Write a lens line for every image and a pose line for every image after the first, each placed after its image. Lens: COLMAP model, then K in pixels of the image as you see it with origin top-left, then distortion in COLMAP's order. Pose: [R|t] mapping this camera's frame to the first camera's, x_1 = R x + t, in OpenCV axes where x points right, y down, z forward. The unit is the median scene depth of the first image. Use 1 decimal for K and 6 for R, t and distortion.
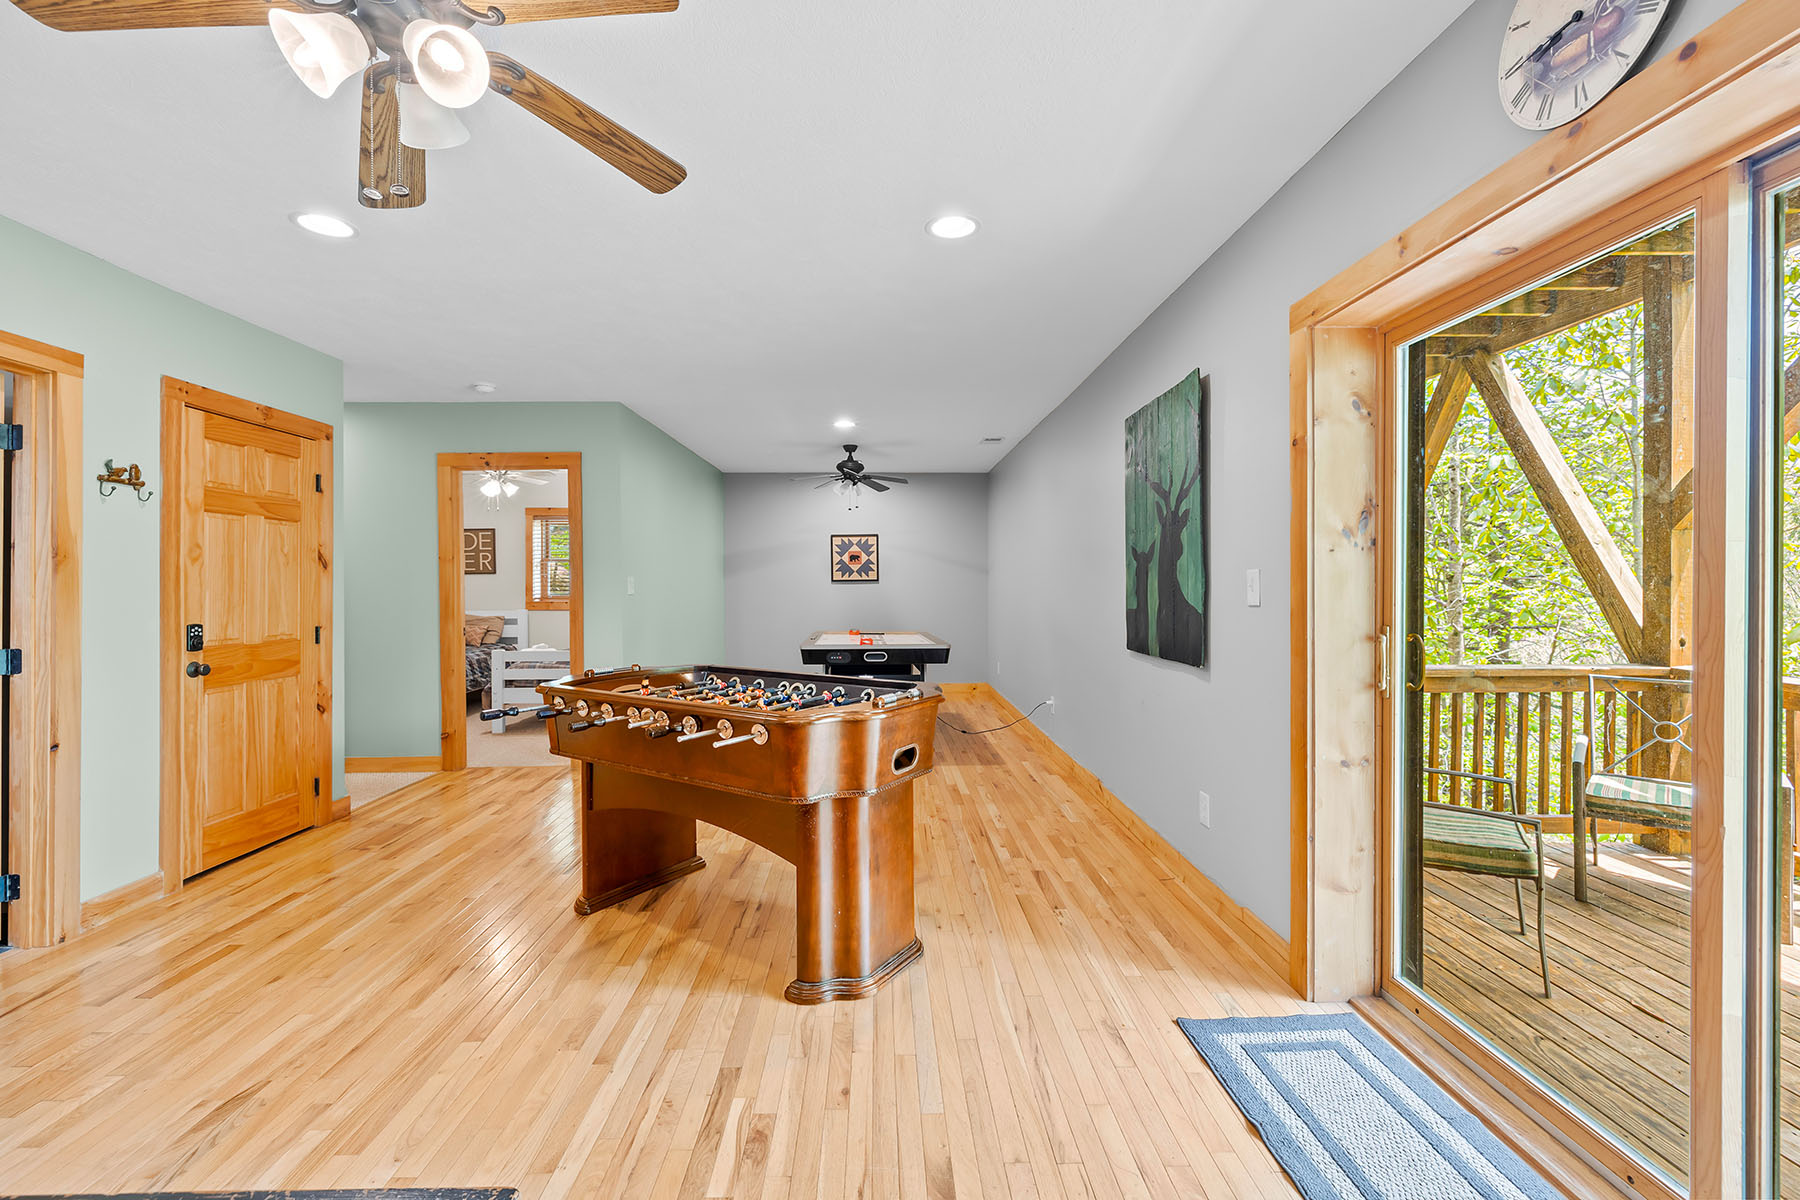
lens RADIAL K [[791.1, 0, 892.4], [0, 791.1, 587.5], [0, 0, 1]] dist [0.002200, 0.000766]
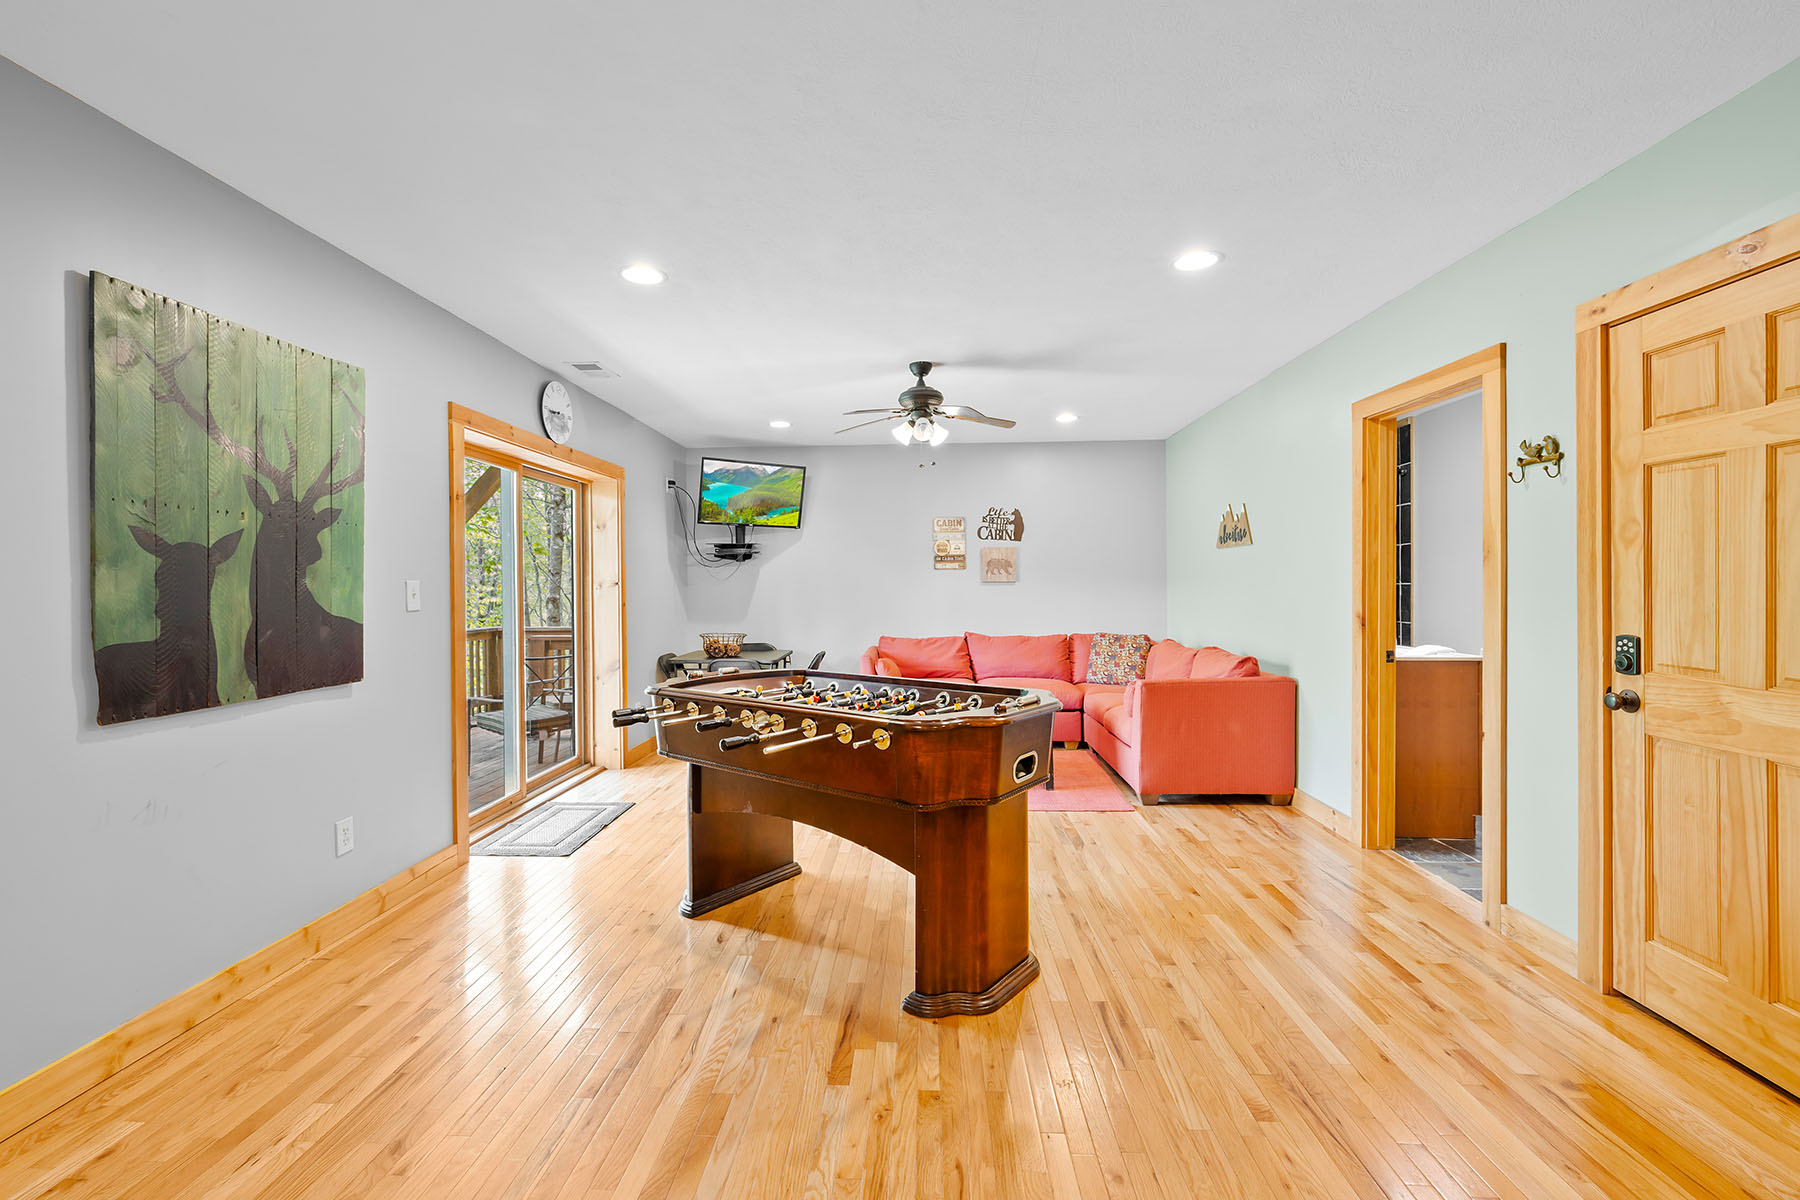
lens RADIAL K [[755.9, 0, 889.9], [0, 755.9, 592.4], [0, 0, 1]] dist [0.000790, -0.000183]
pose [[-0.997759, 0.012544, 0.065721, -0.301843], [0.013500, 0.999809, 0.014120, -0.010311], [-0.065531, 0.014975, -0.997738, 1.810654]]
